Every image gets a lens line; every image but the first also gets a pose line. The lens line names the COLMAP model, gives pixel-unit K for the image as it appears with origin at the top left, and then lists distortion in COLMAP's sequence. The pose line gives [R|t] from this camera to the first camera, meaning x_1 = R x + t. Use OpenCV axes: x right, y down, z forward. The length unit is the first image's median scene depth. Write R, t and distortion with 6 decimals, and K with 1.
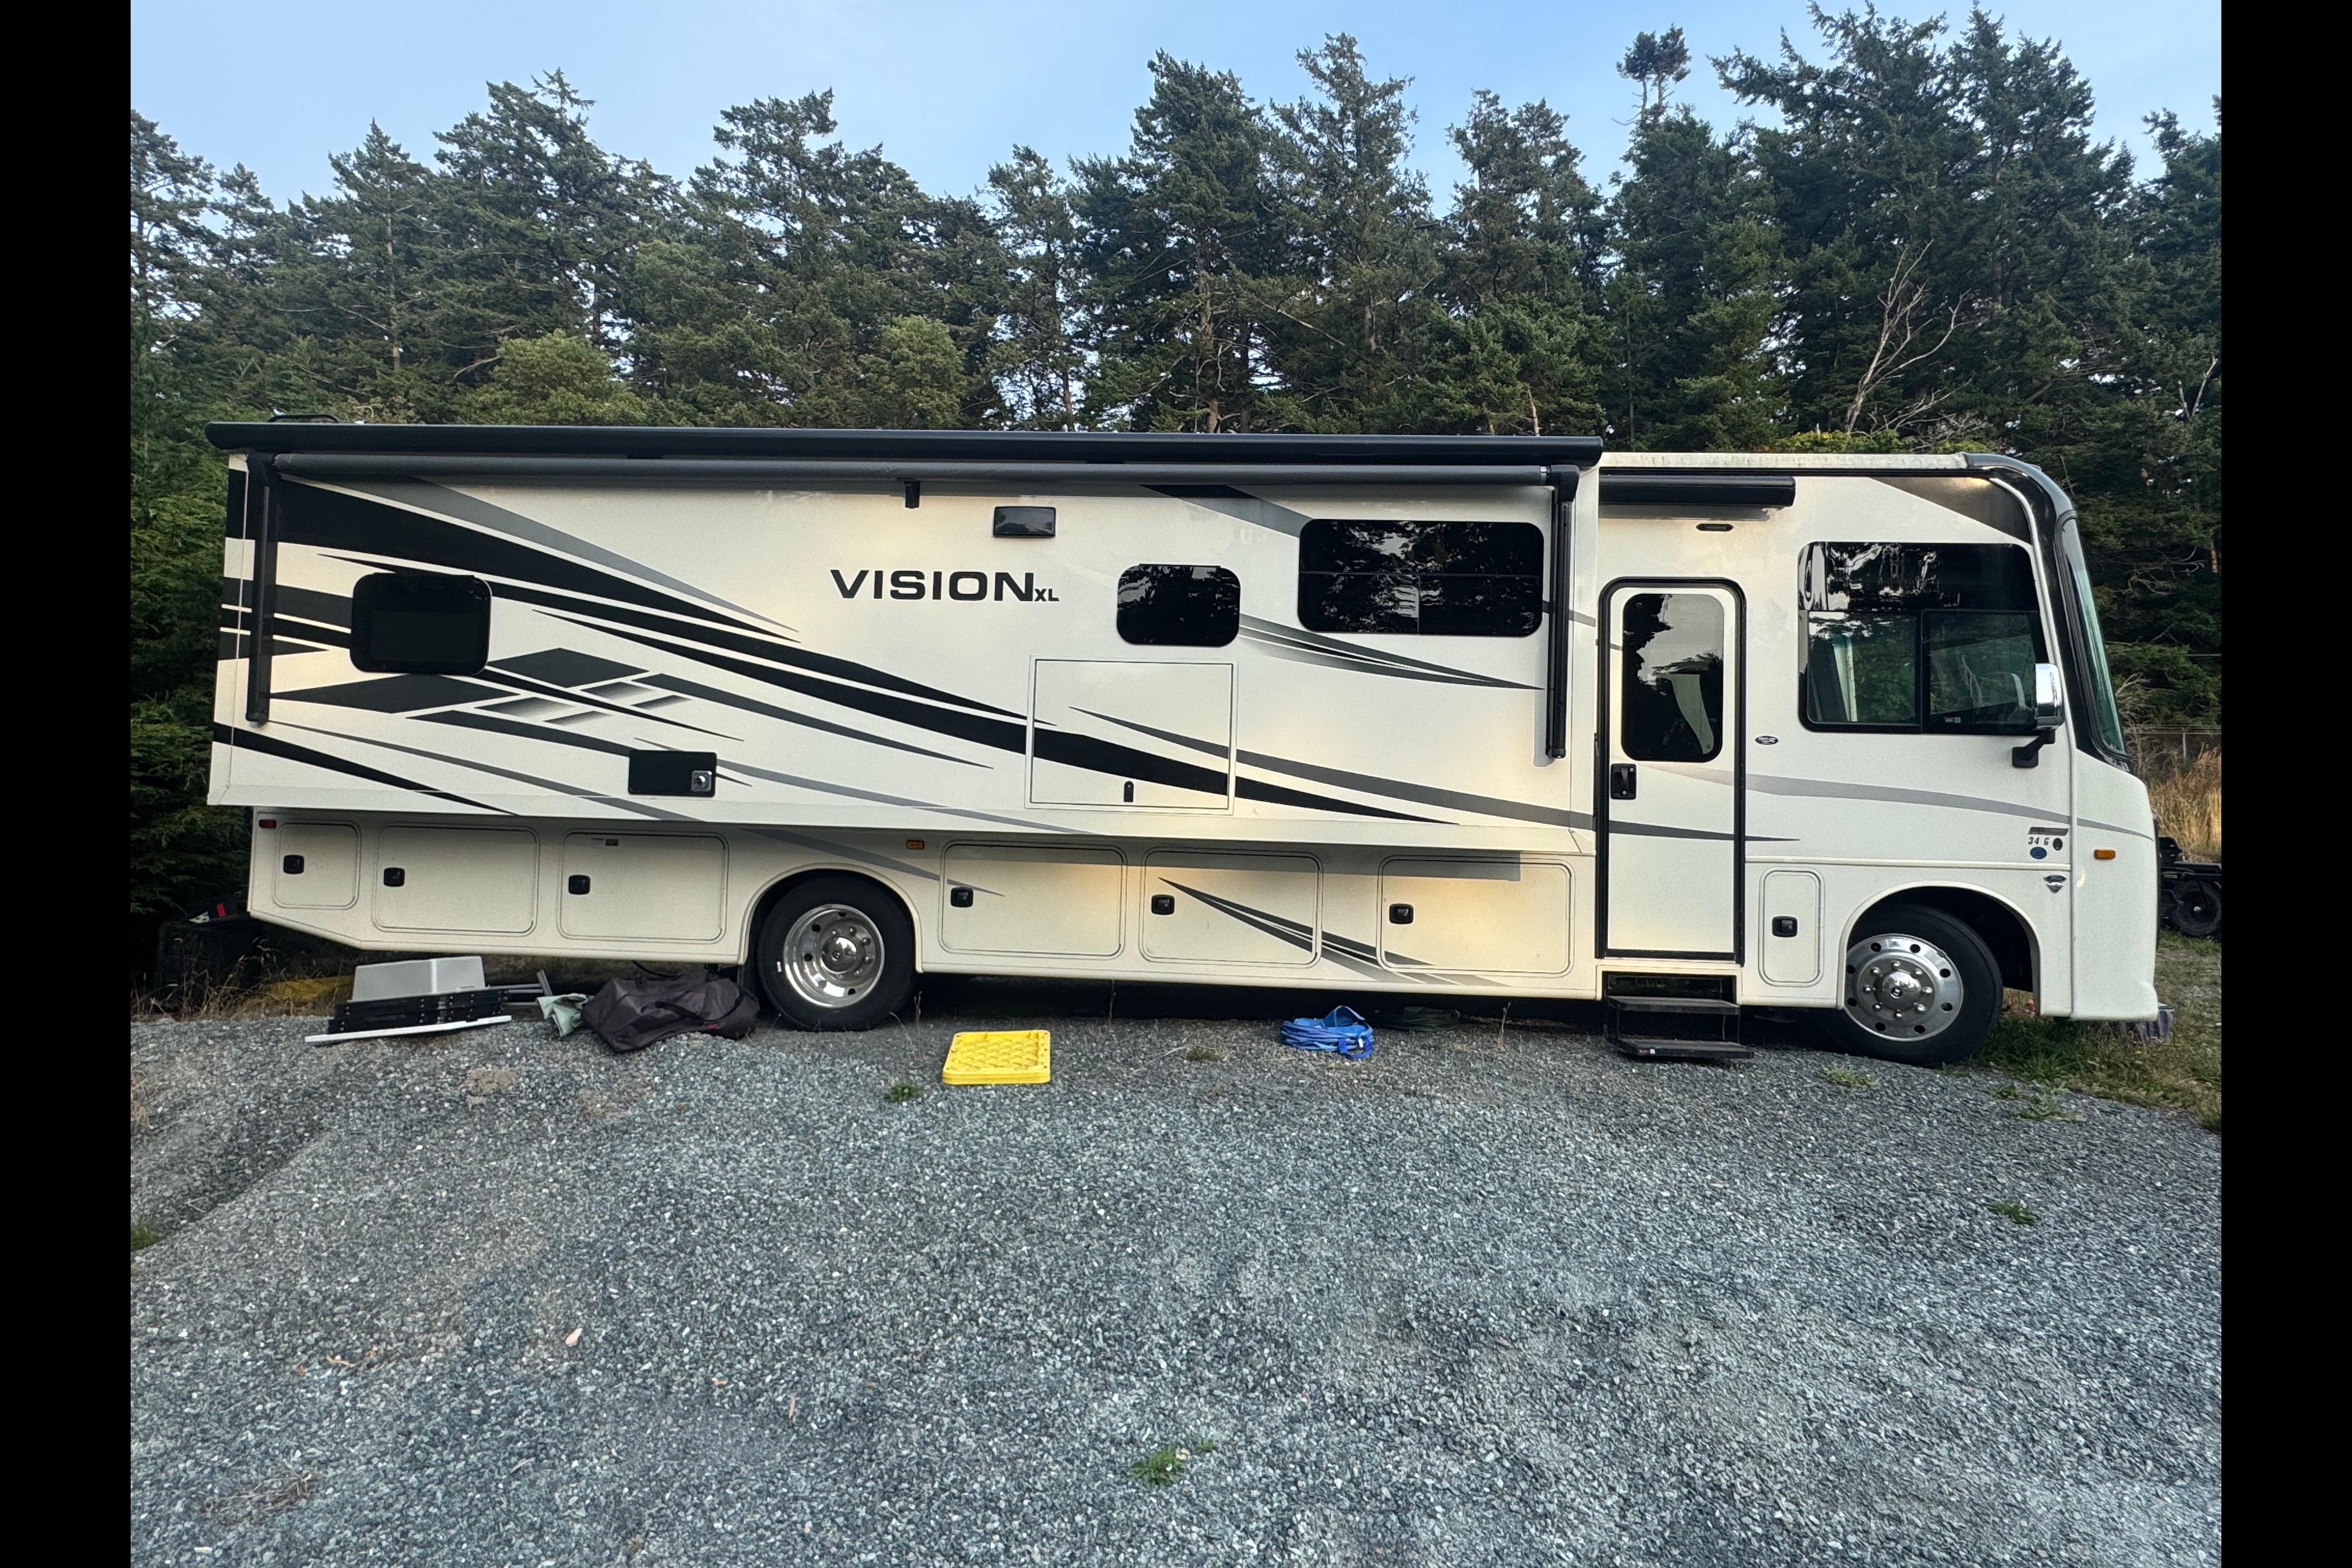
lens RADIAL K [[1243.6, 0, 1175.5], [0, 1243.6, 793.8], [0, 0, 1]] dist [0.000344, 0.000310]
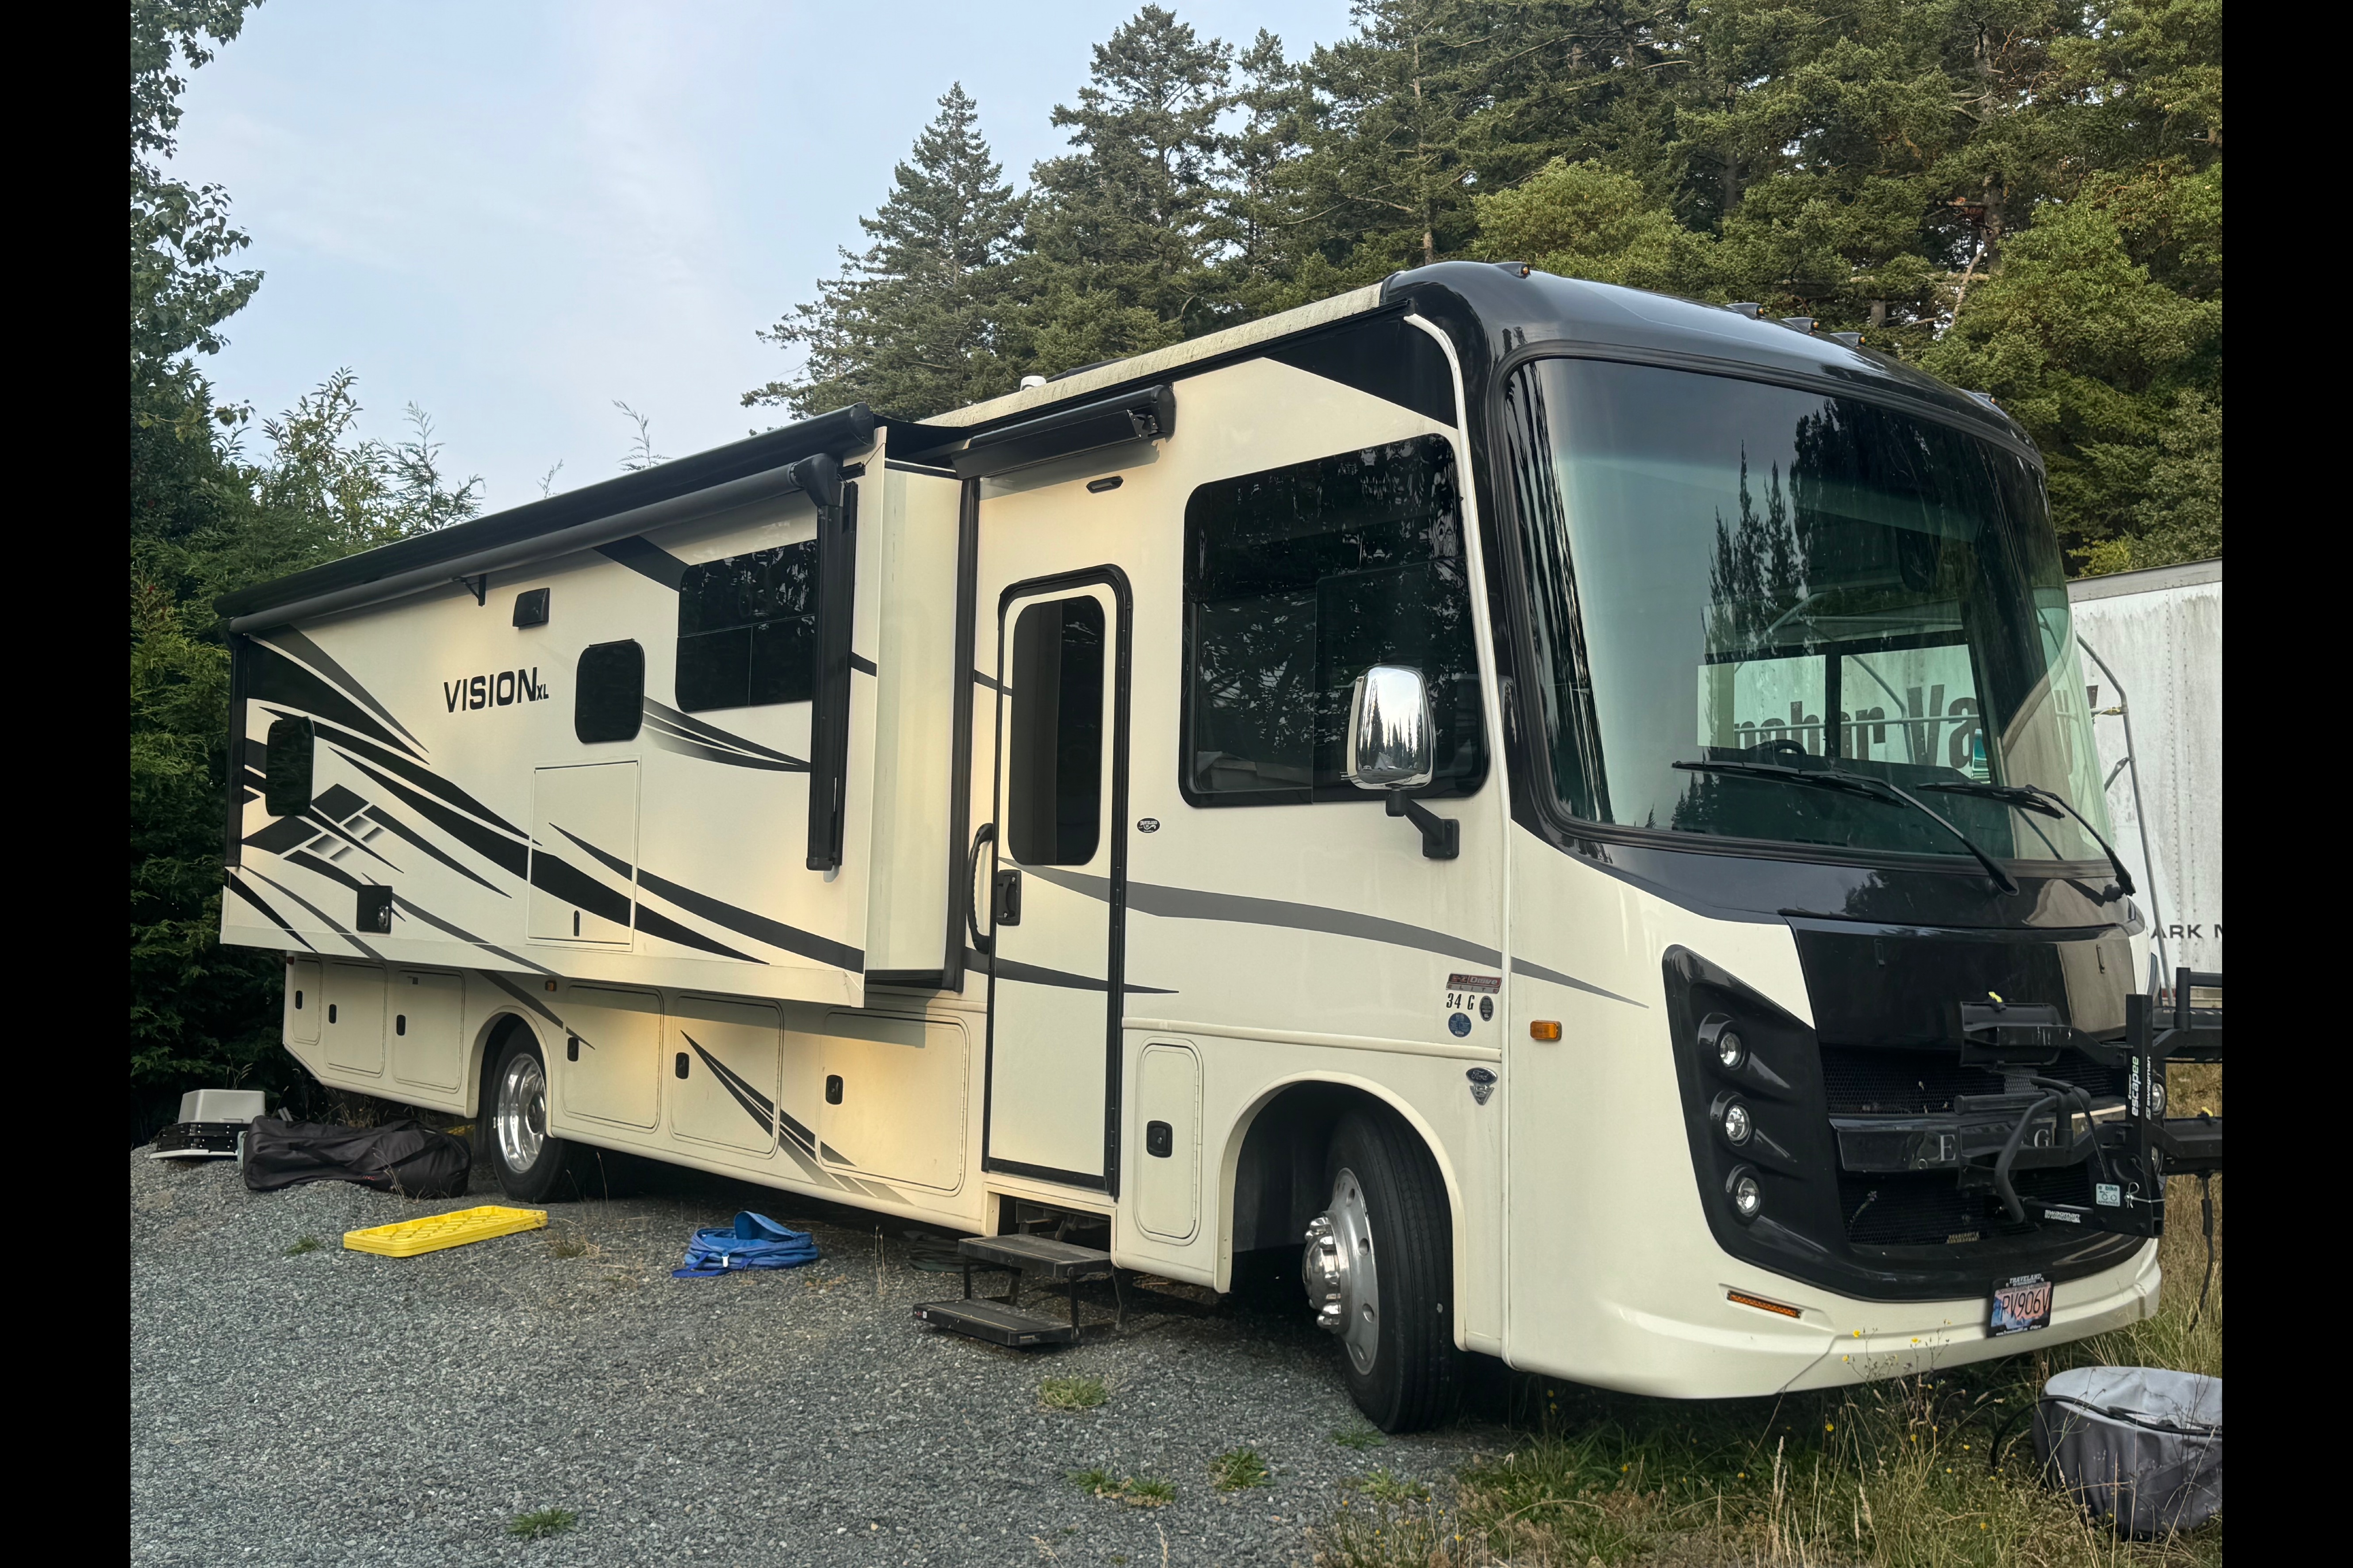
lens RADIAL K [[2522.1, 0, 1175.8], [0, 2522.1, 773.5], [0, 0, 1]] dist [0.154813, 0.000000]
pose [[0.612263, -0.054255, -0.788791, 1.454433], [0.020407, 0.998395, -0.052832, -0.003318], [0.790391, 0.016250, 0.612387, 0.263572]]
